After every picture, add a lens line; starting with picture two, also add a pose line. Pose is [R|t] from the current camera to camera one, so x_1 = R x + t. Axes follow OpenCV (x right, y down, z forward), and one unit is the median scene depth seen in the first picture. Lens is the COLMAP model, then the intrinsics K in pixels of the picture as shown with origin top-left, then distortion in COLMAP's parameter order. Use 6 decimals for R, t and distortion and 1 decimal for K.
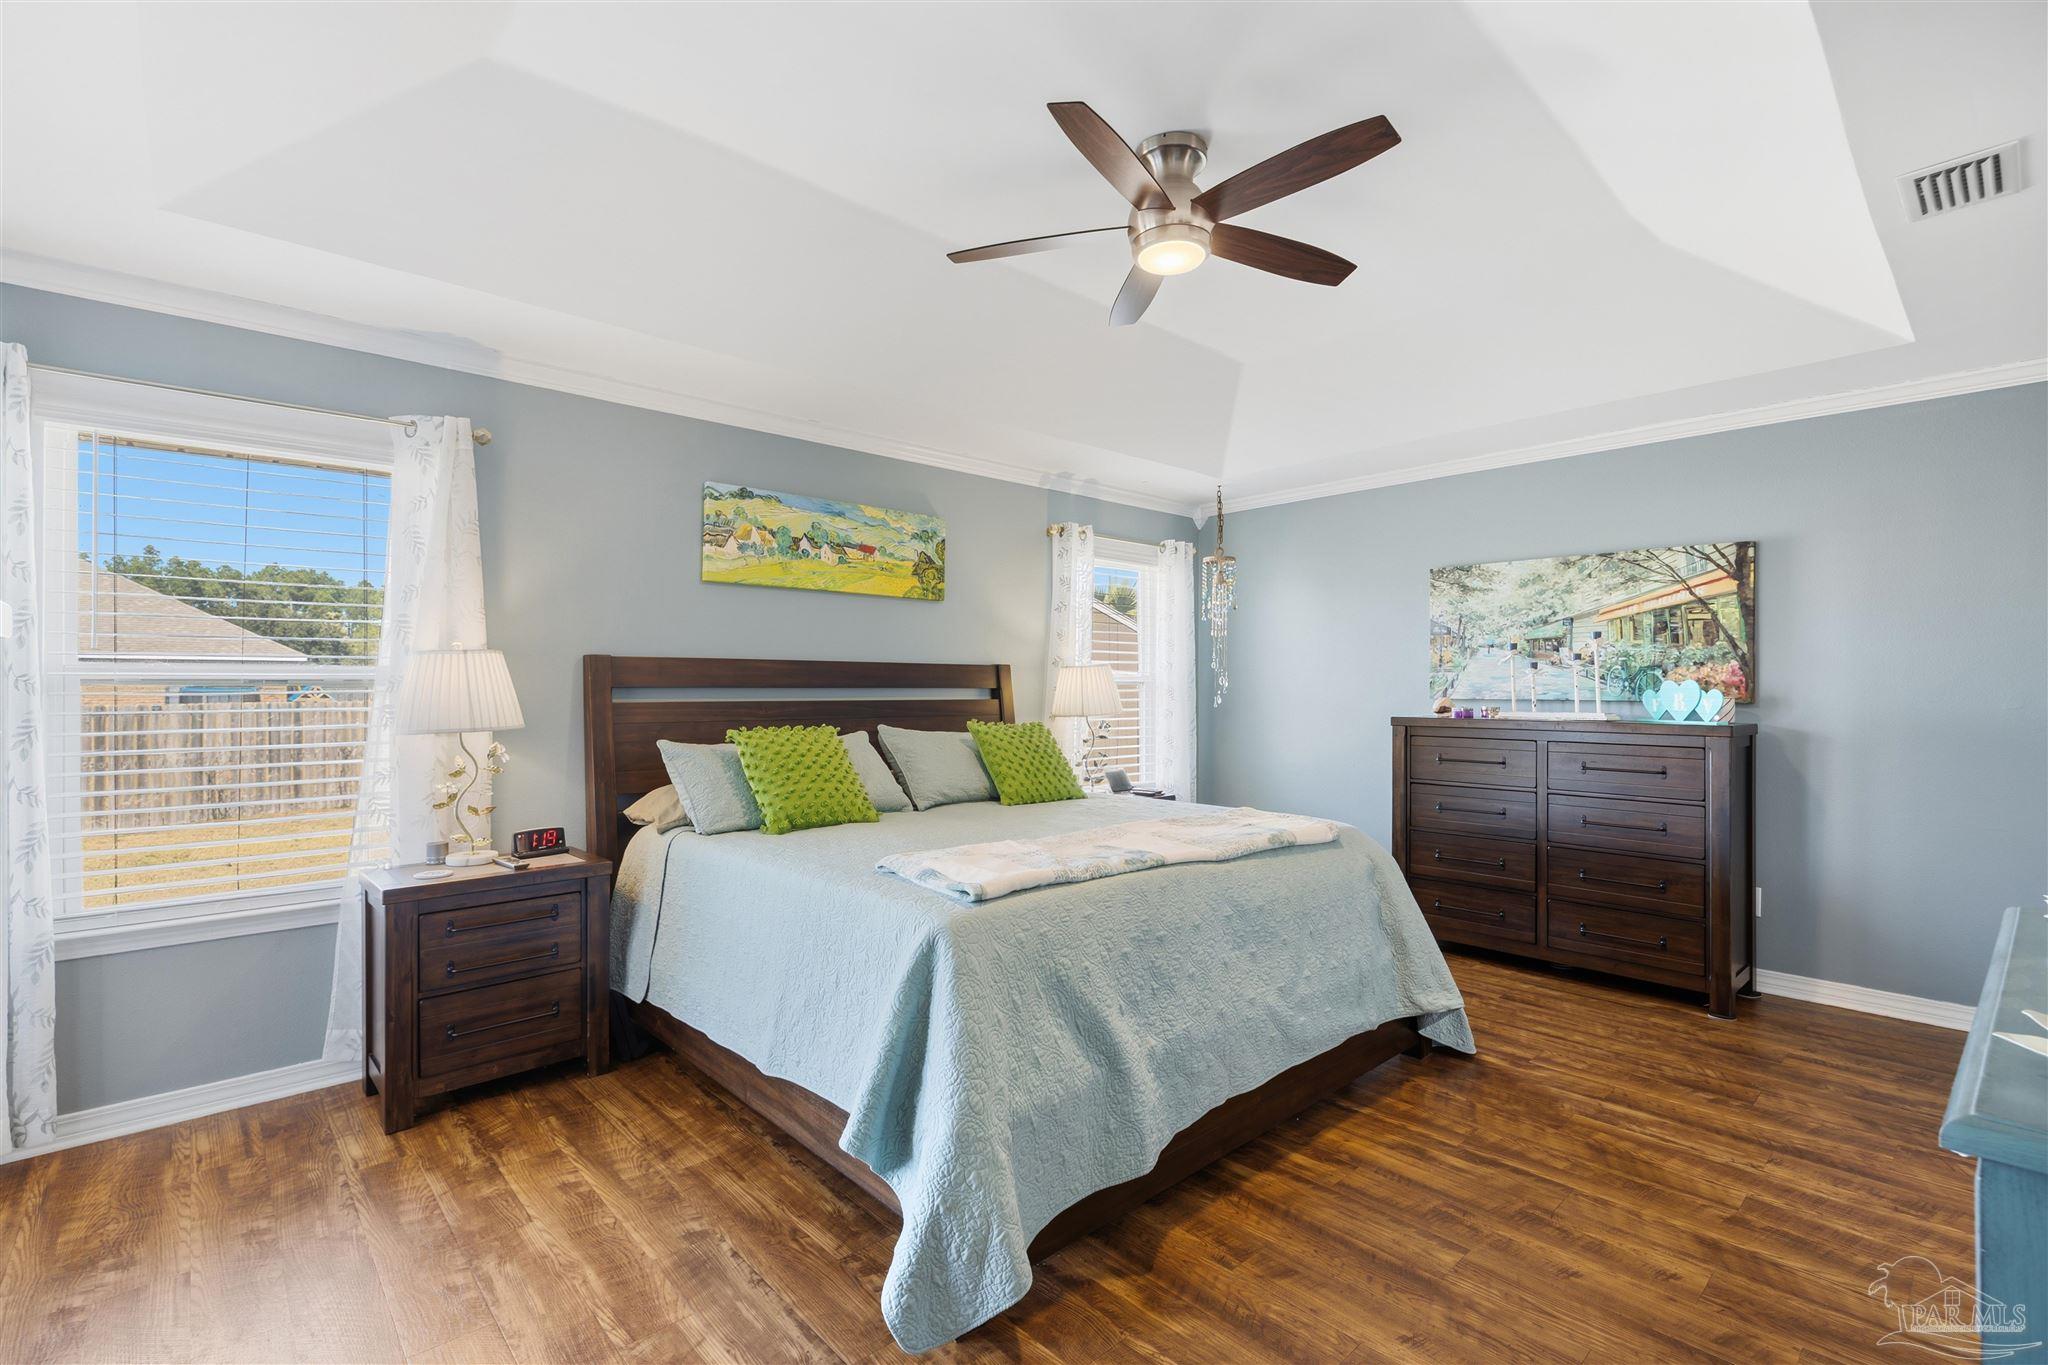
lens RADIAL K [[908.0, 0, 1024.0], [0, 908.0, 682.5], [0, 0, 1]] dist [-0.002516, -0.000691]
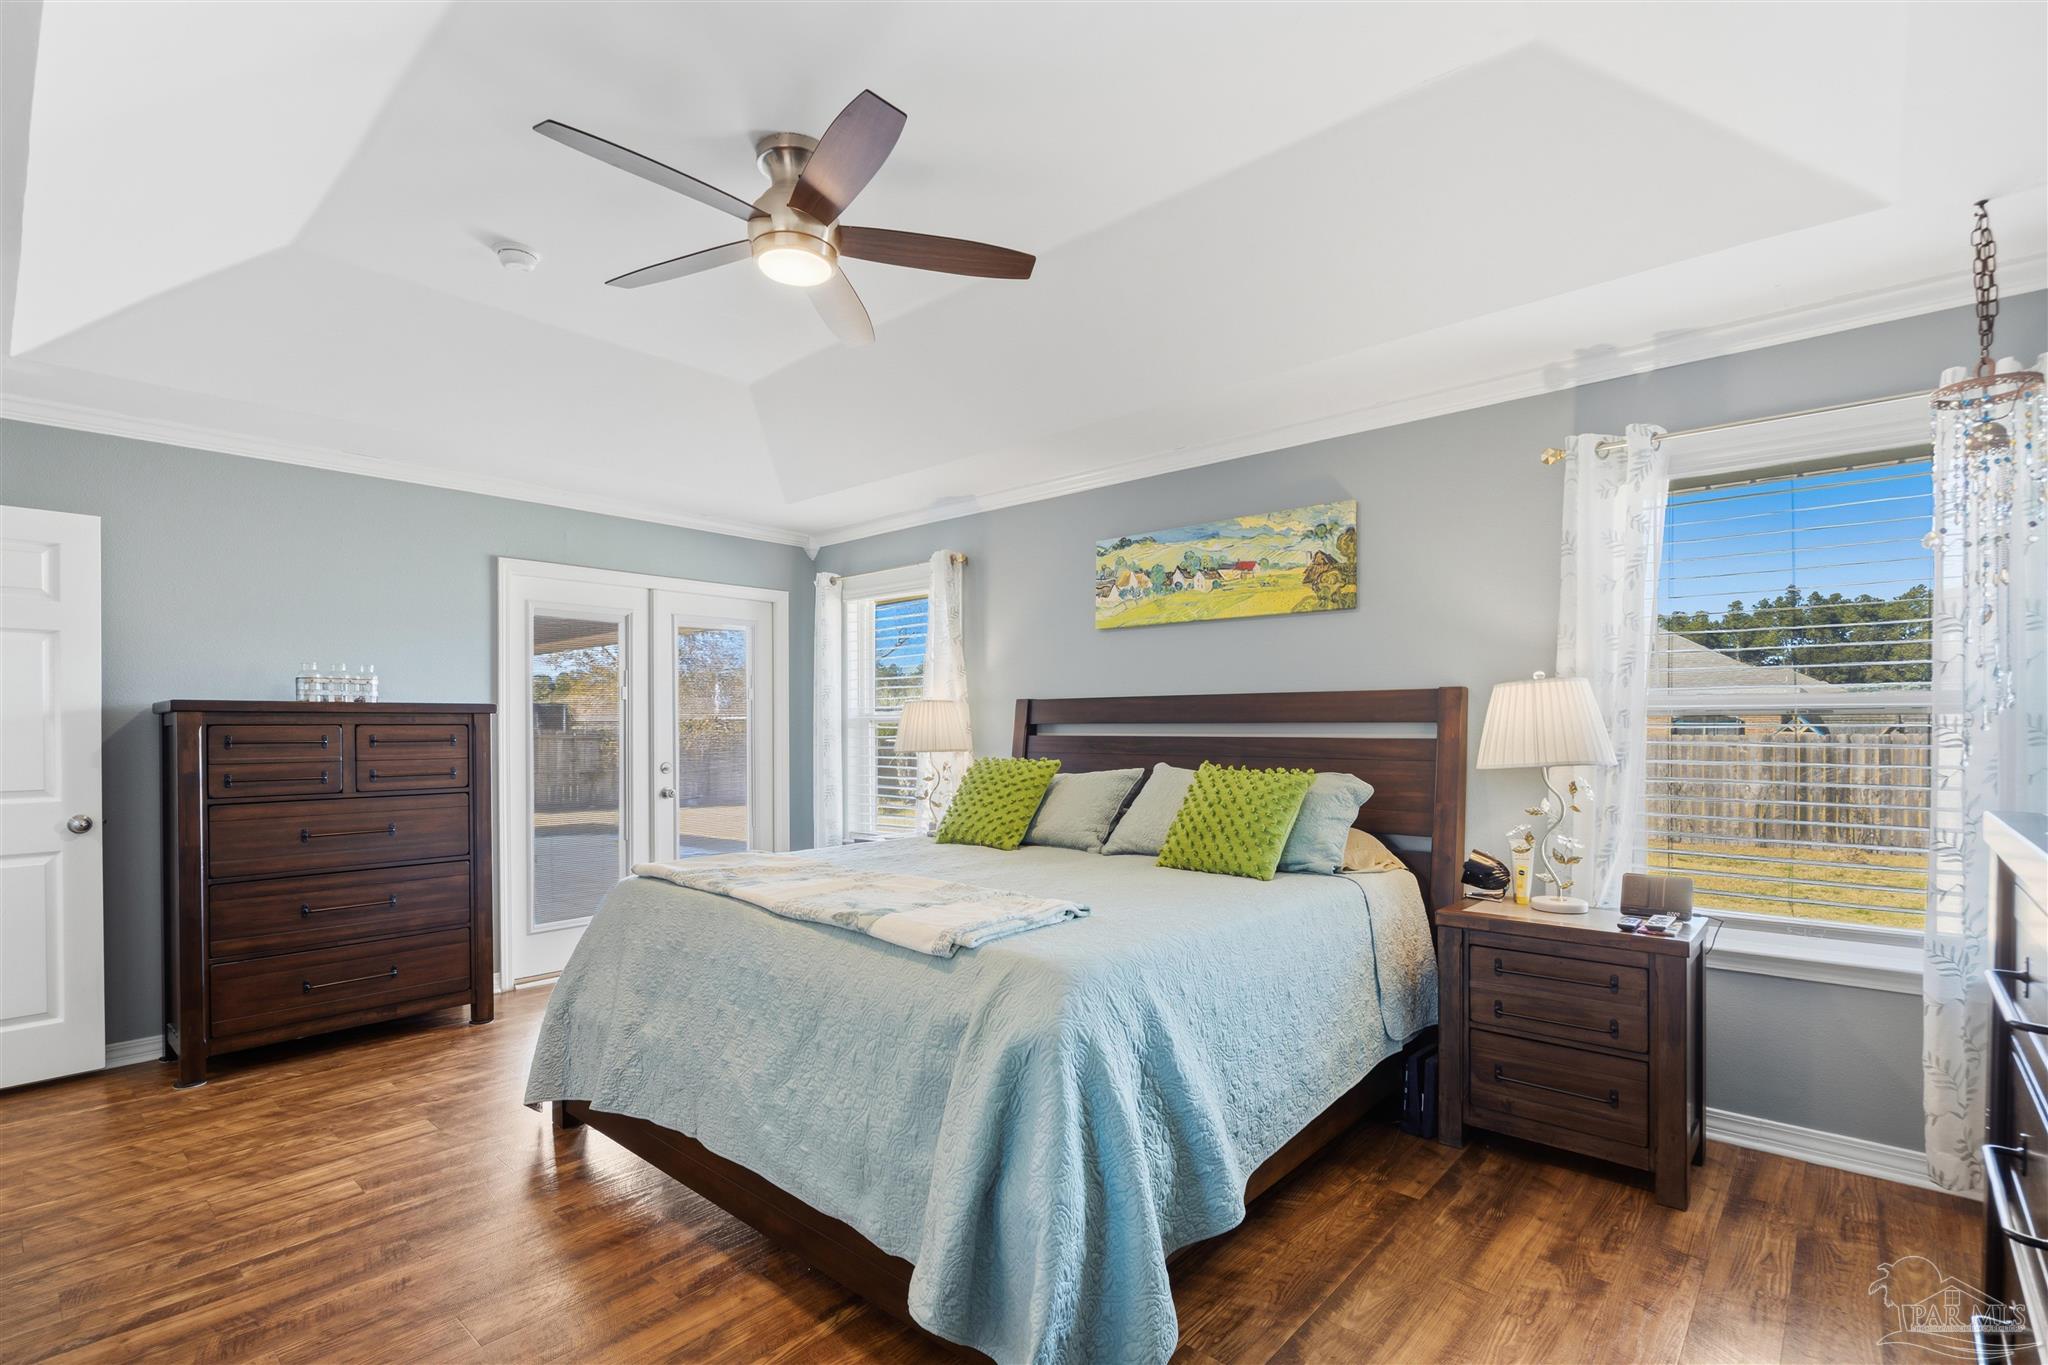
lens RADIAL K [[958.8, 0, 1014.4], [0, 958.8, 704.0], [0, 0, 1]] dist [-0.002852, -0.001215]
pose [[0.107526, -0.024751, -0.993894, 0.744596], [0.009959, 0.999667, -0.023818, 0.006526], [0.994152, -0.007337, 0.107737, 0.700671]]
